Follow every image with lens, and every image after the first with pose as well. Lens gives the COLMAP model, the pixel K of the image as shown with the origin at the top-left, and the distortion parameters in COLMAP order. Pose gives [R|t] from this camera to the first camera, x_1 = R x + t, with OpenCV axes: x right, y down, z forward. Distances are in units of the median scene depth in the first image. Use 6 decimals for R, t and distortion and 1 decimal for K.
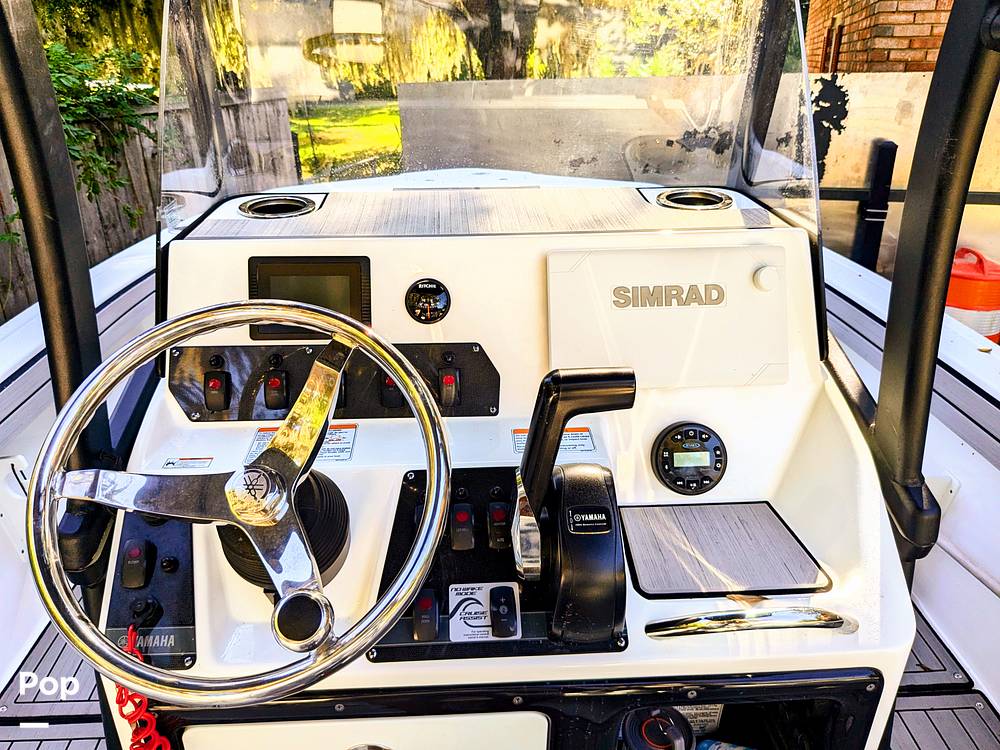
lens RADIAL K [[736.2, 0, 493.5], [0, 736.2, 377.2], [0, 0, 1]] dist [0.031165, -0.062213]
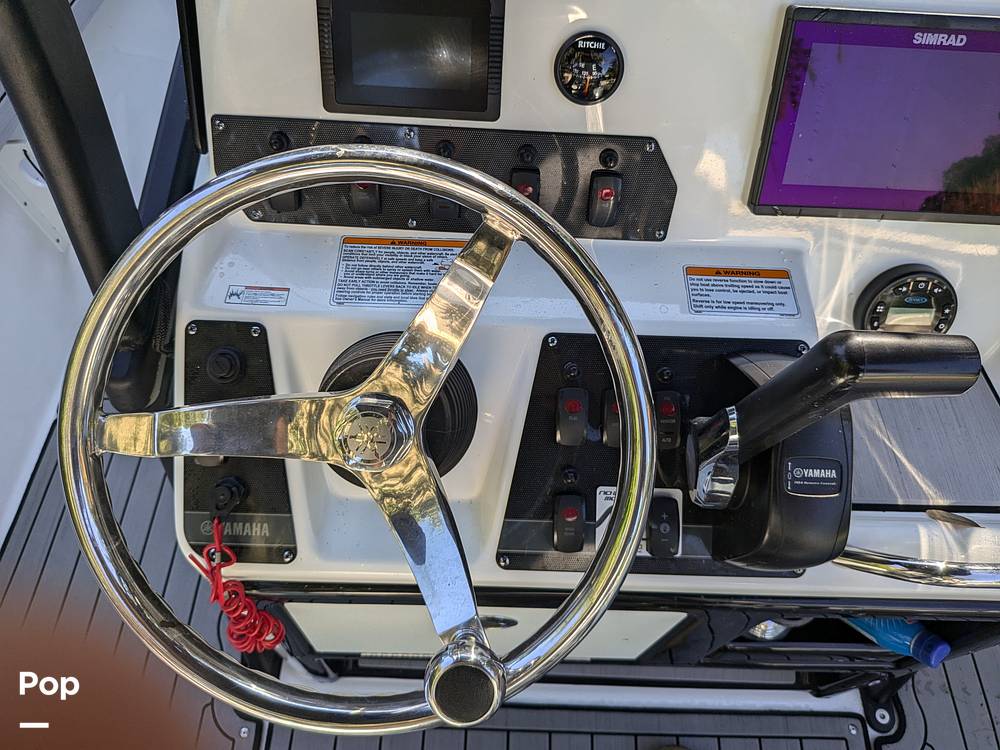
lens RADIAL K [[736.2, 0, 510.8], [0, 736.2, 366.1], [0, 0, 1]] dist [0.031165, -0.062213]
pose [[0.997069, 0.076474, -0.002279, -0.155999], [-0.066095, 0.875979, 0.477799, -0.206339], [0.038536, -0.476248, 0.878466, 0.331742]]
